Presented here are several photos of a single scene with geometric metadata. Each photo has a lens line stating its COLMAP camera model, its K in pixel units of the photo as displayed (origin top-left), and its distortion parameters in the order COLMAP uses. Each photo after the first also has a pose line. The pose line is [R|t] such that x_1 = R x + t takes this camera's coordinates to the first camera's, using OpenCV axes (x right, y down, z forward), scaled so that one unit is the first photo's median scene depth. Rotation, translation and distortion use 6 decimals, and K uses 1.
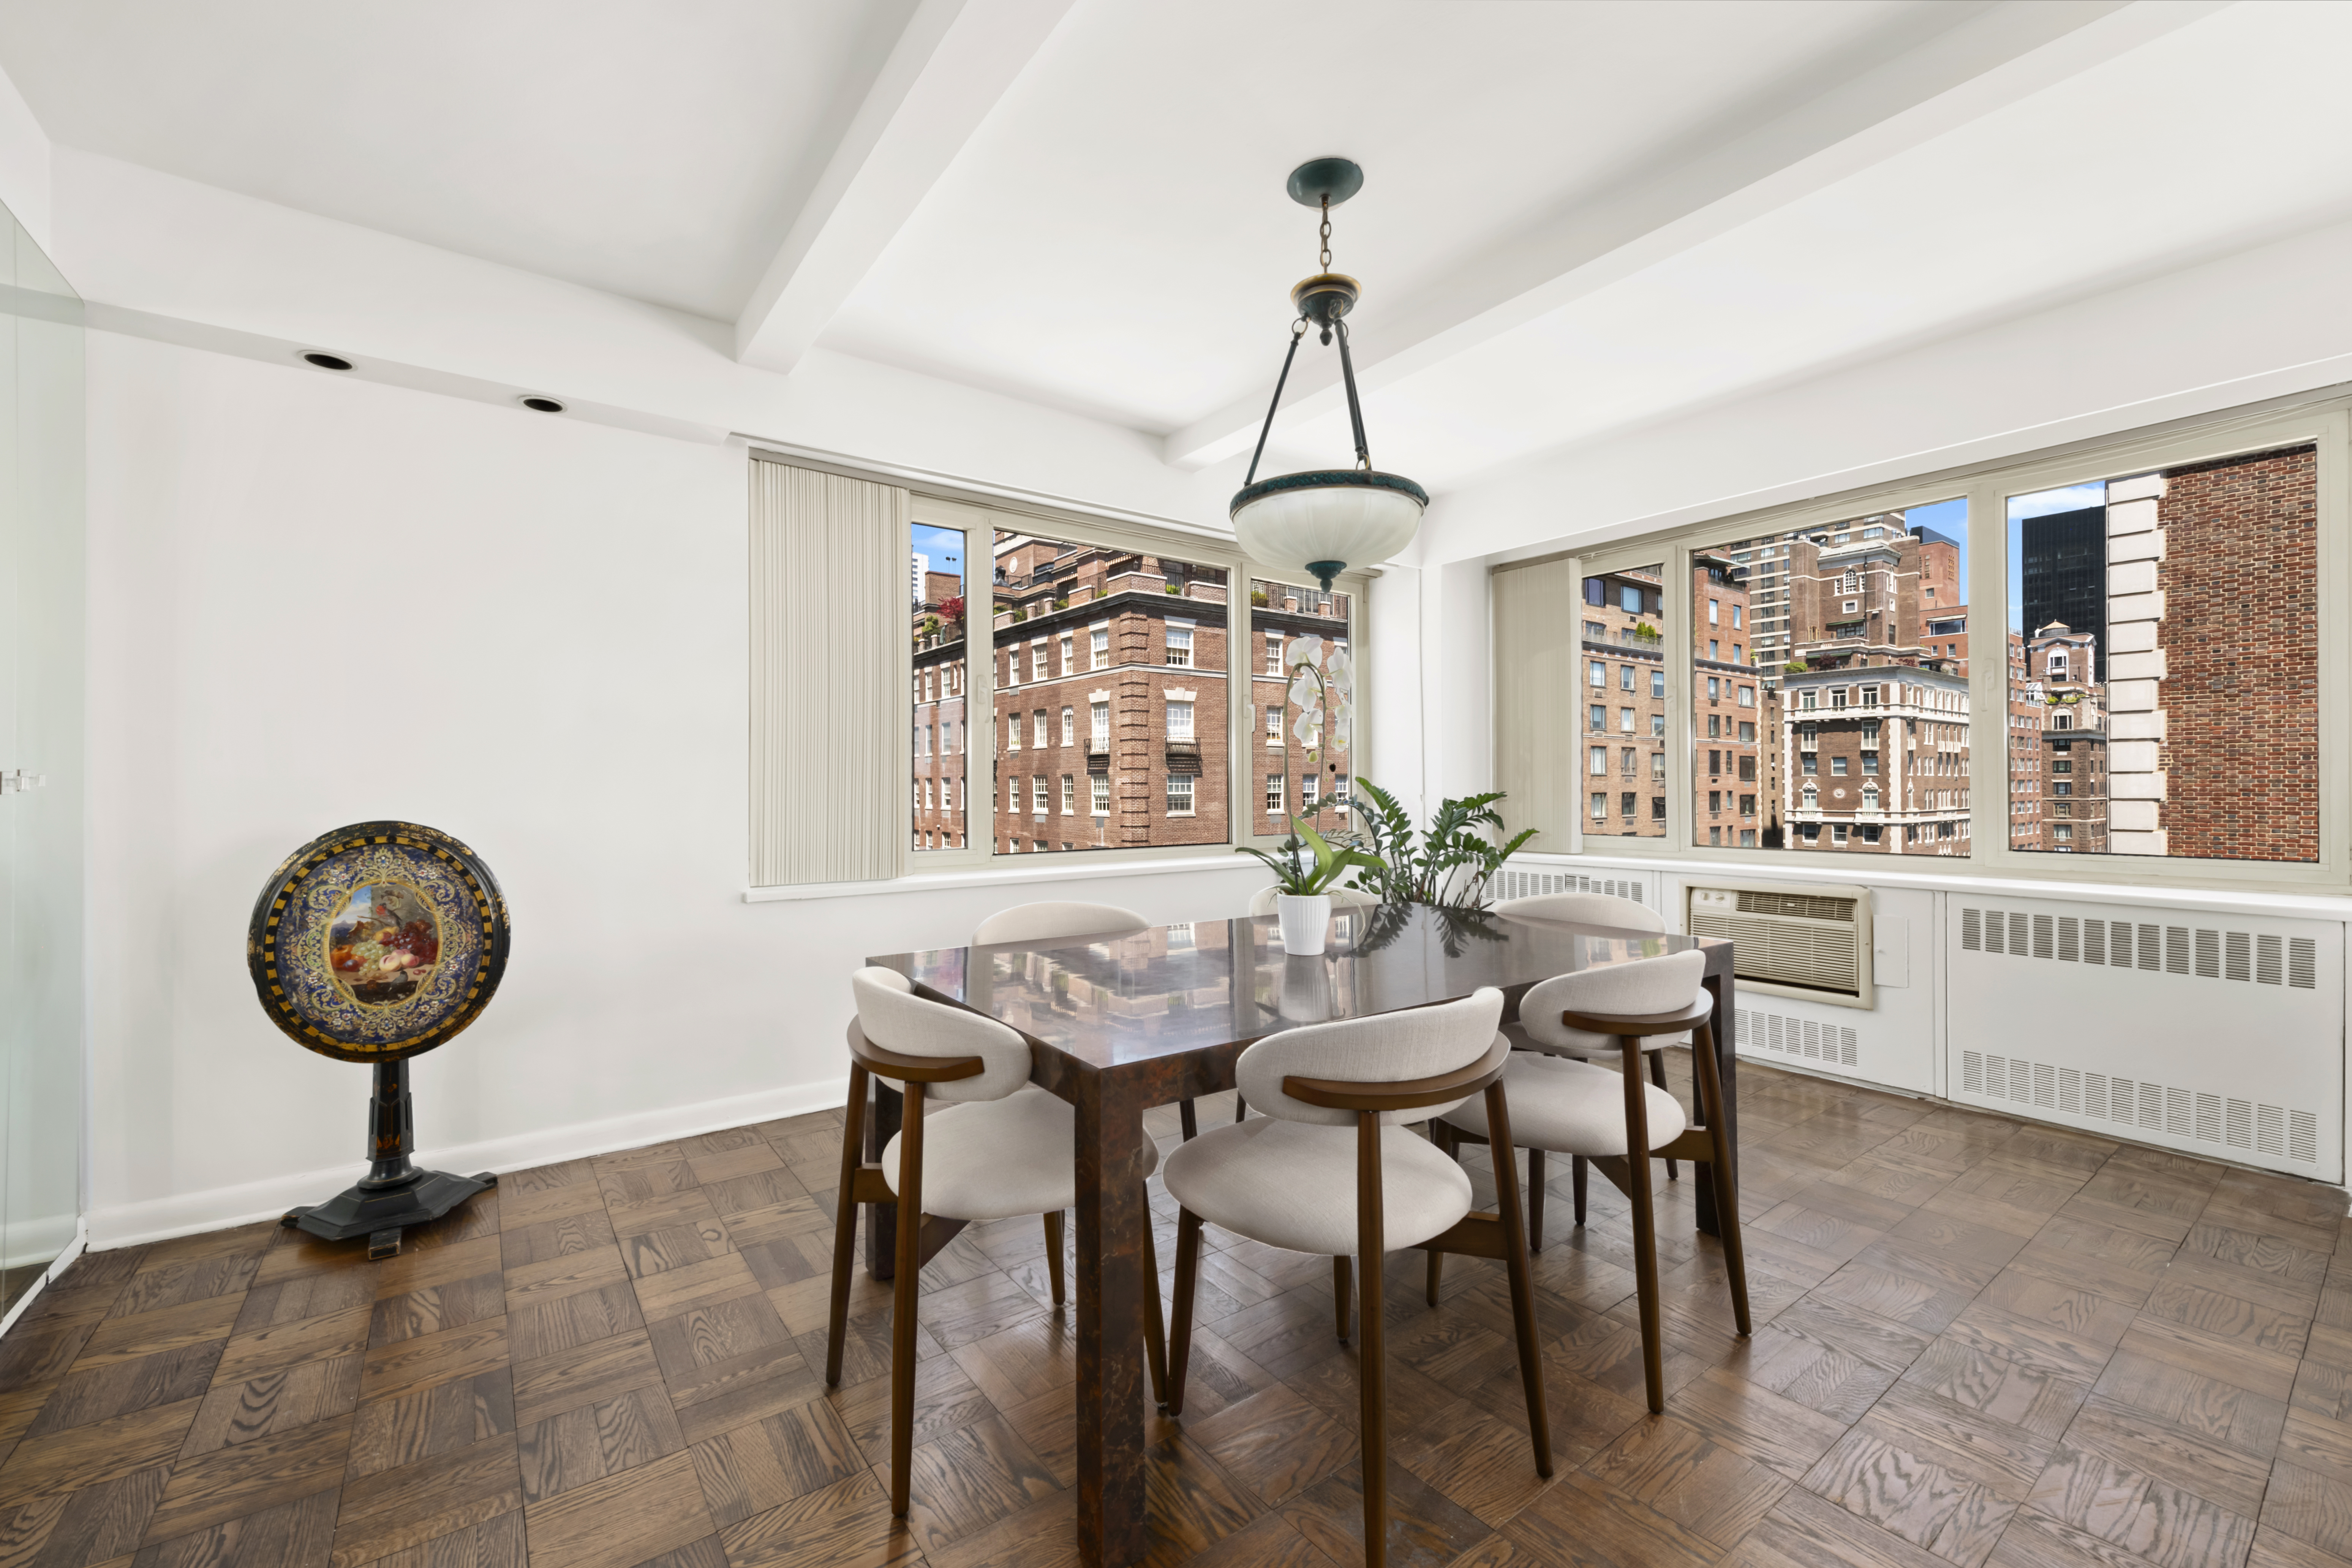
lens RADIAL K [[945.9, 0, 1180.0], [0, 945.9, 773.9], [0, 0, 1]] dist [-0.002930, -0.000304]
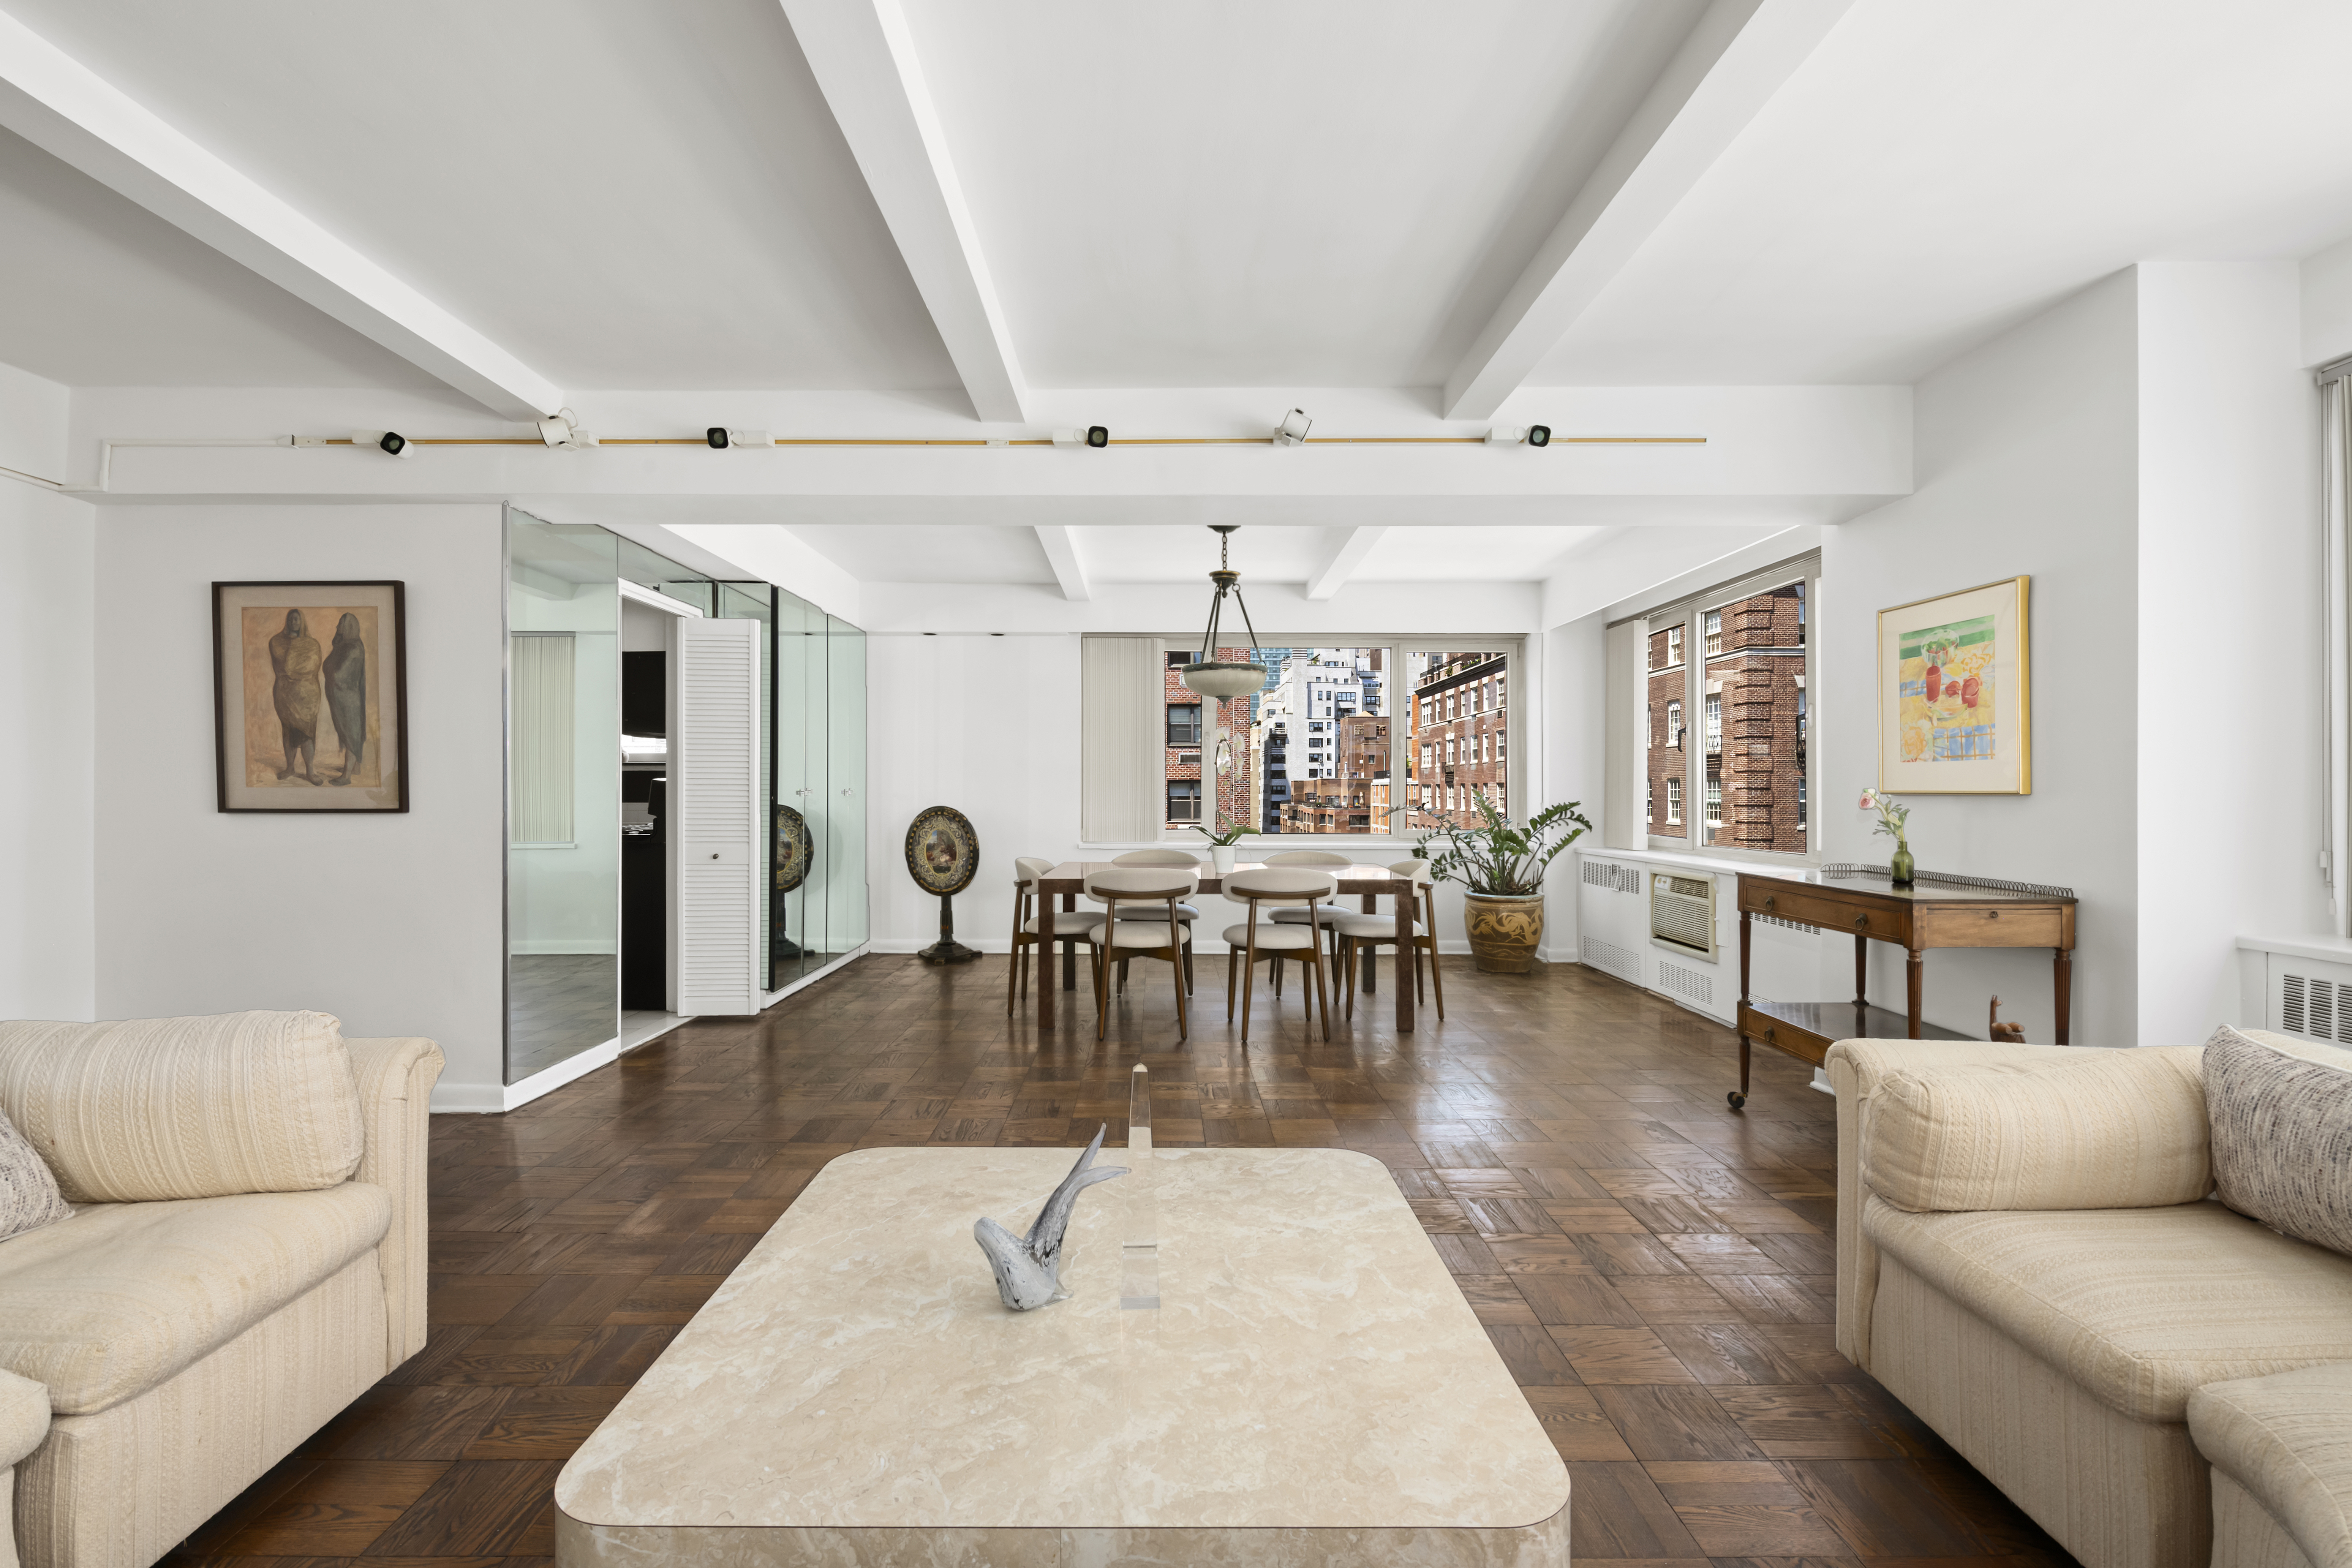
lens RADIAL K [[1038.8, 0, 1176.0], [0, 1038.8, 784.0], [0, 0, 1]] dist [0.000455, 0.000005]
pose [[0.809924, 0.001787, -0.586532, 0.792912], [0.002630, 0.999974, 0.006678, -0.018233], [0.586528, -0.006951, 0.809899, -0.557856]]
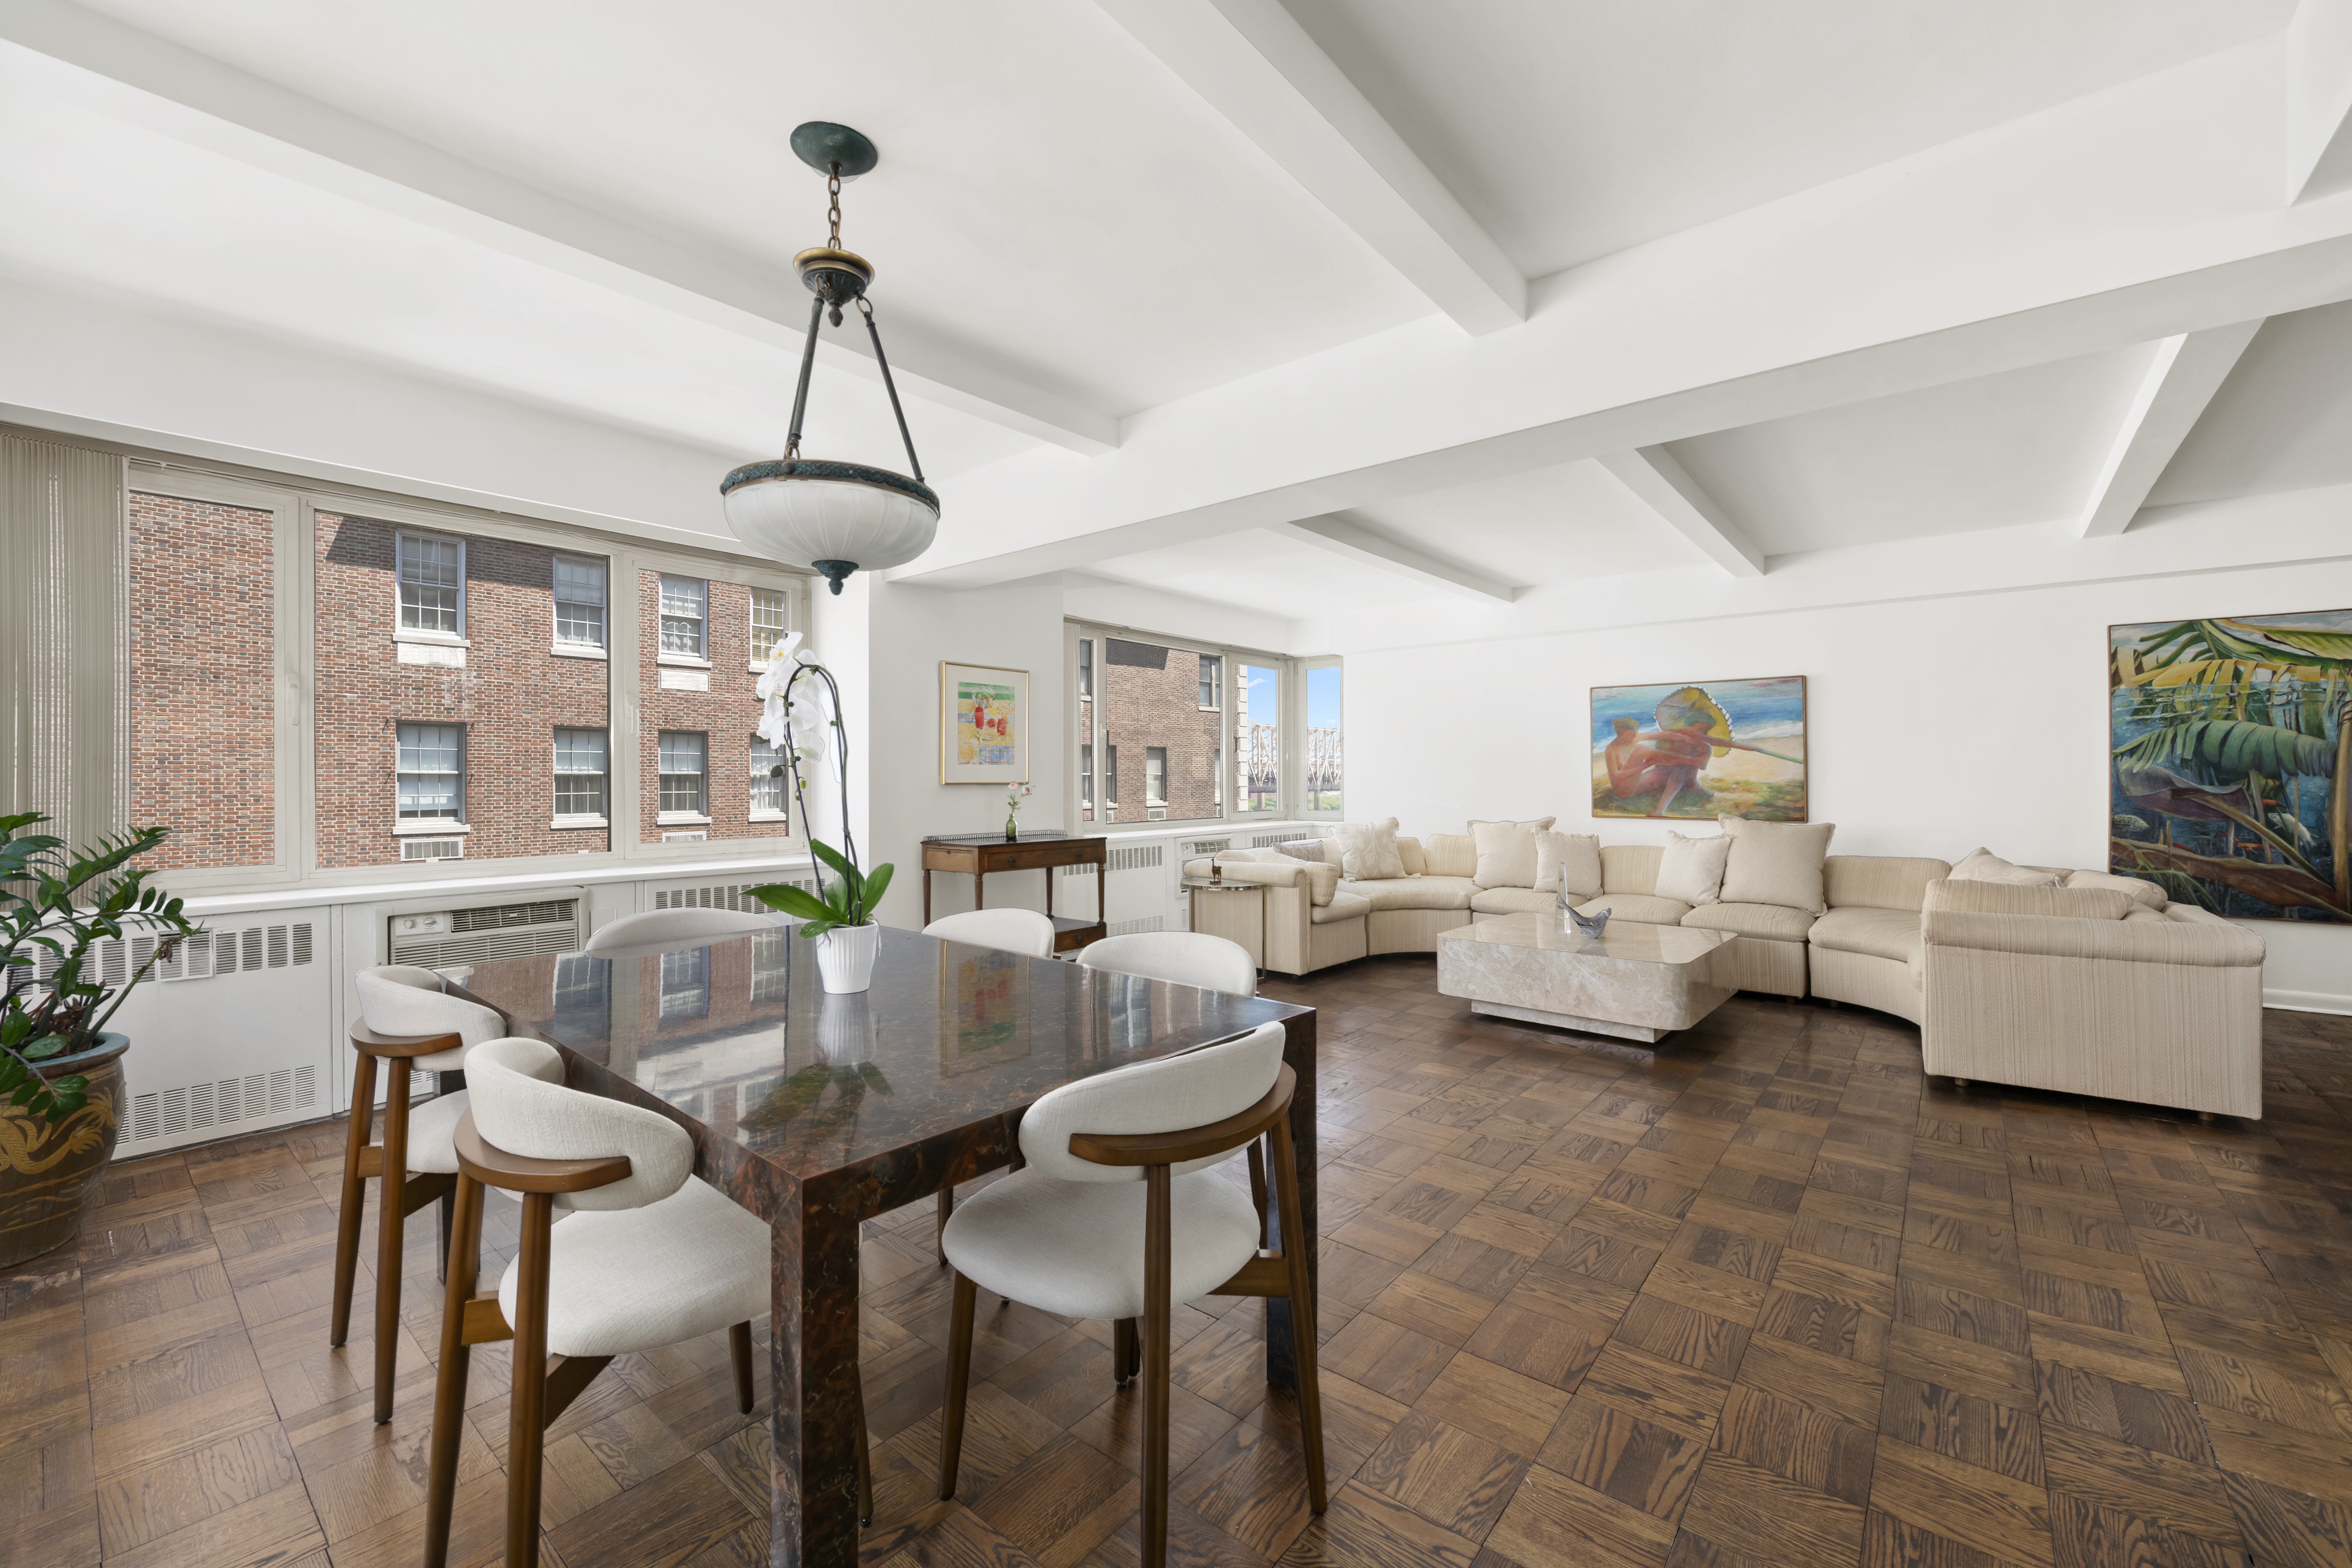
lens RADIAL K [[945.9, 0, 1180.0], [0, 945.9, 773.9], [0, 0, 1]] dist [-0.002930, -0.000304]
pose [[-0.243677, 0.008558, 0.969819, -0.431186], [-0.007683, 0.999913, -0.010754, -0.006015], [-0.969826, -0.010071, -0.243590, 0.474235]]
